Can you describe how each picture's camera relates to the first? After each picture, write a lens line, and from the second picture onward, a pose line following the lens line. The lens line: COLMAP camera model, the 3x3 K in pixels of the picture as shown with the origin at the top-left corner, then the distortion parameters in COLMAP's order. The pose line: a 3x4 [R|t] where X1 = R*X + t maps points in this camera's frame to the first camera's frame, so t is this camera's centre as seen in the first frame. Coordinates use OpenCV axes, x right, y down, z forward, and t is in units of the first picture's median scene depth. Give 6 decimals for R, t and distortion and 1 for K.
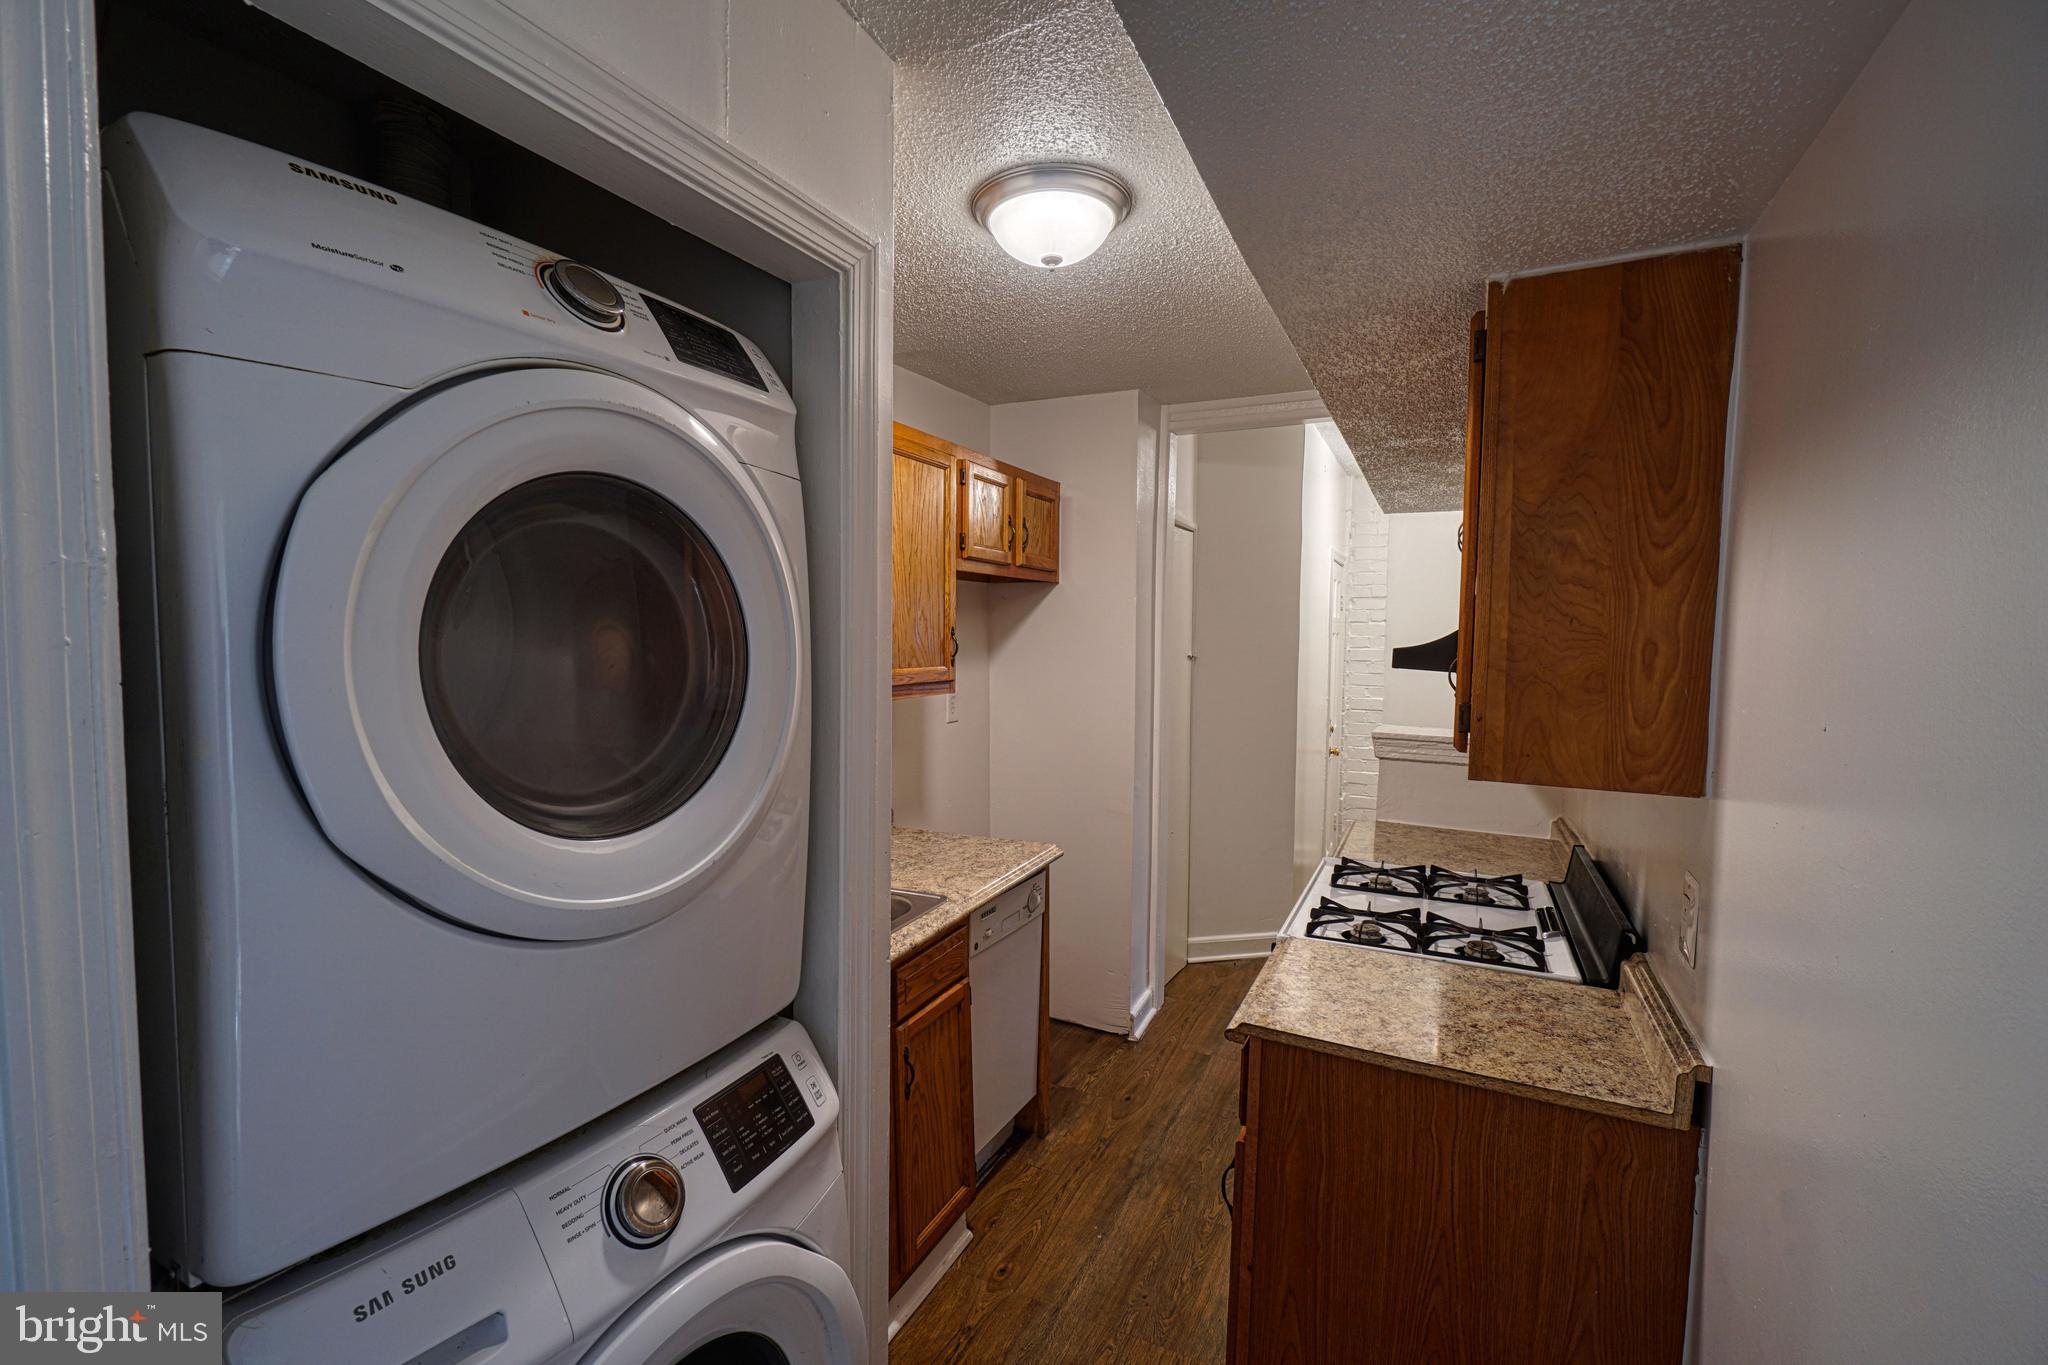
lens RADIAL K [[890.0, 0, 1020.4], [0, 890.0, 680.4], [0, 0, 1]] dist [0.000724, -0.001123]
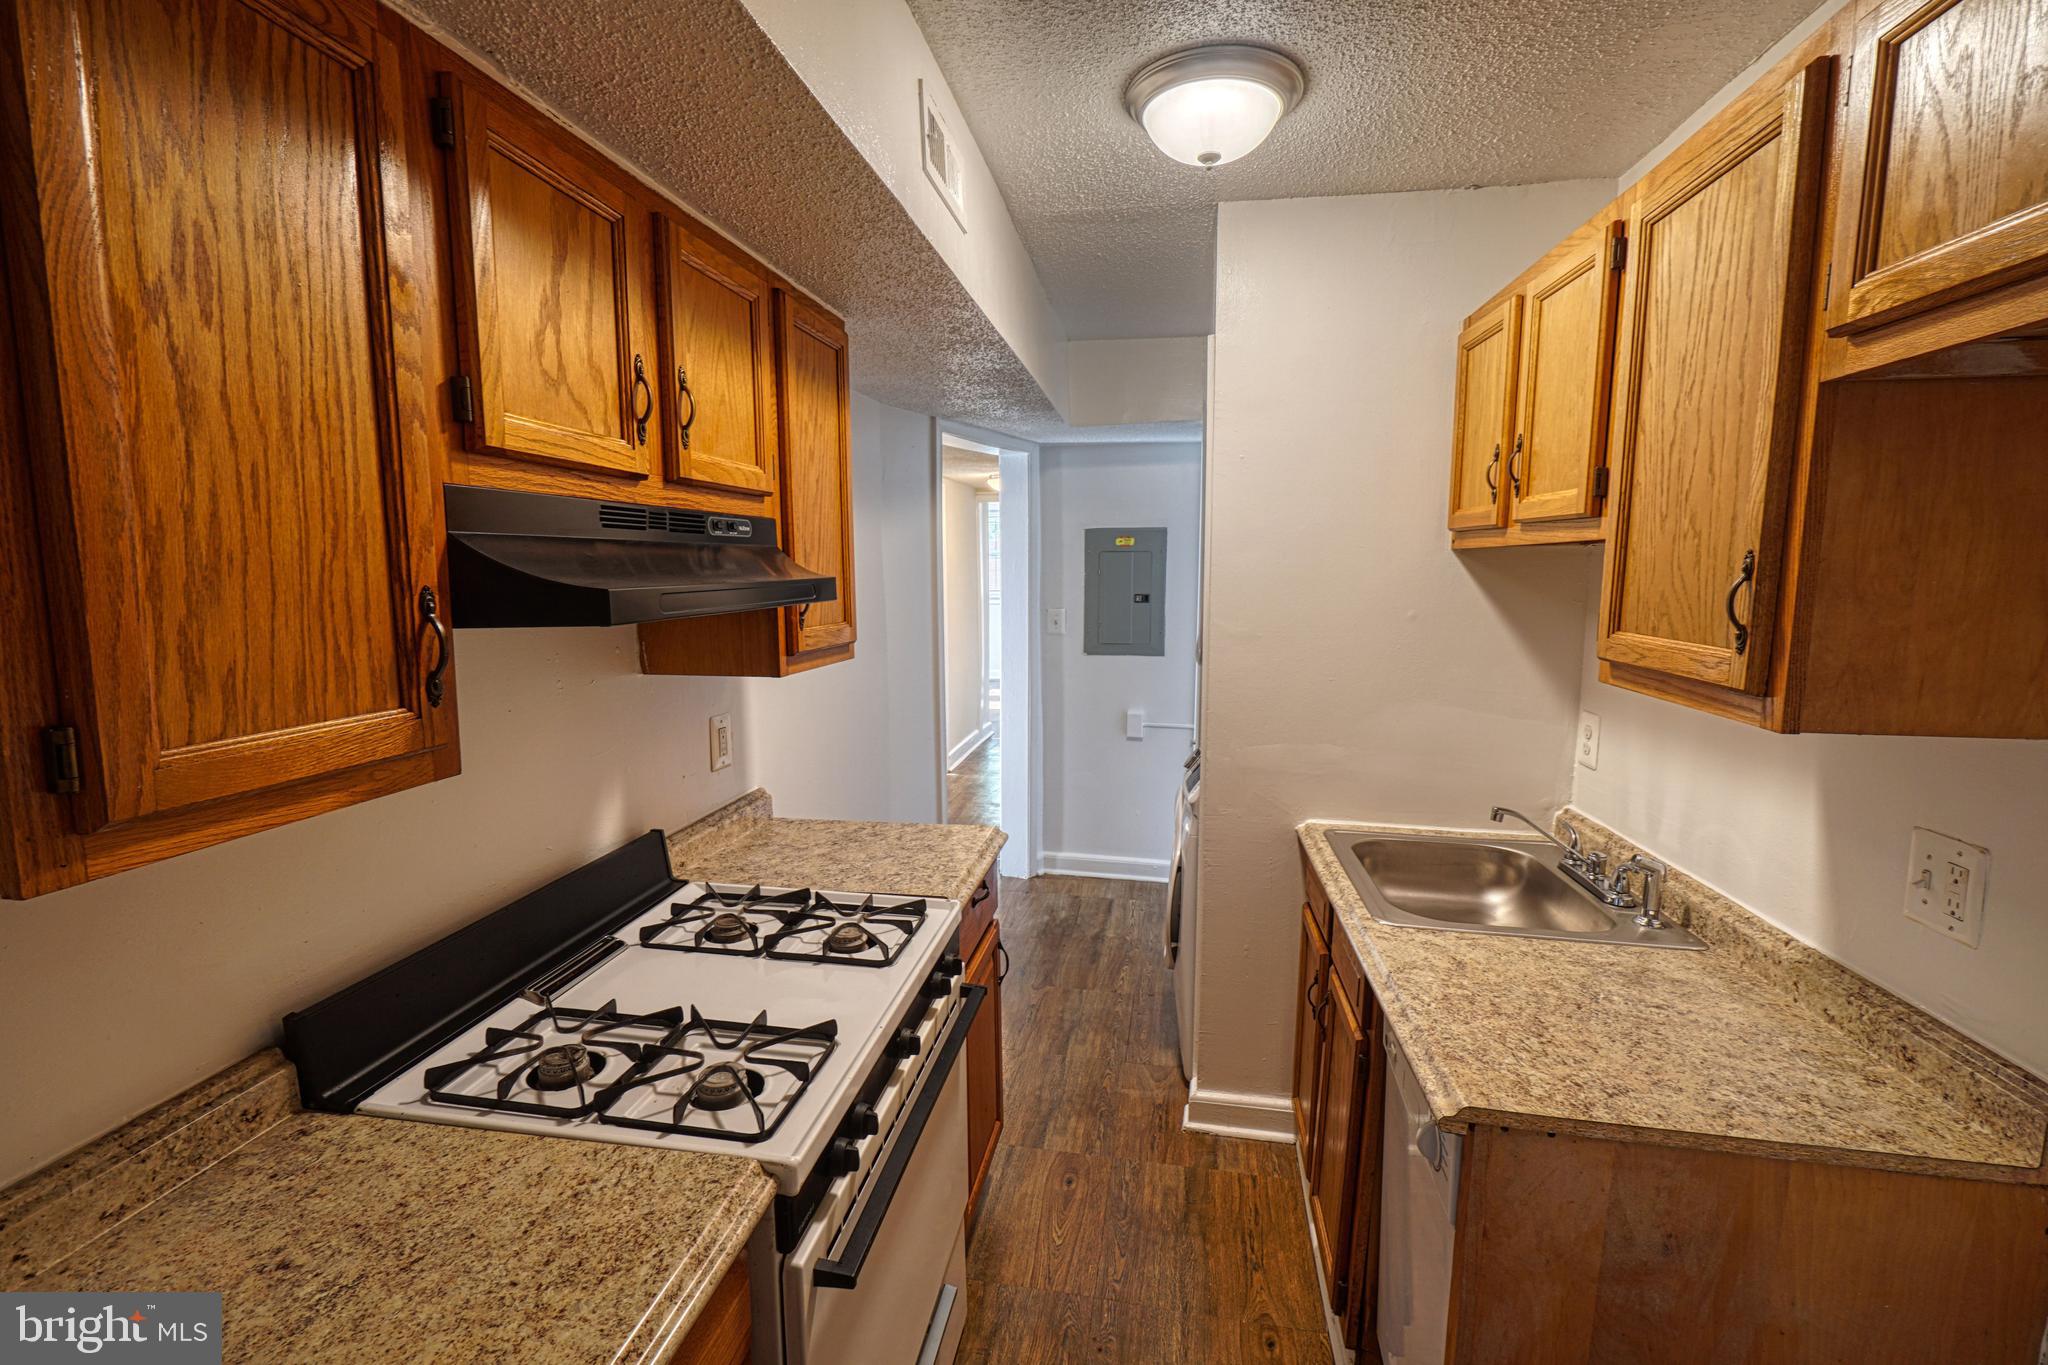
lens RADIAL K [[890.0, 0, 1021.8], [0, 890.0, 667.6], [0, 0, 1]] dist [0.000724, -0.001123]
pose [[-0.958386, 0.017610, -0.284932, 0.500550], [-0.031817, 0.985288, 0.167912, -0.100095], [0.283697, 0.169990, -0.943726, 1.892162]]
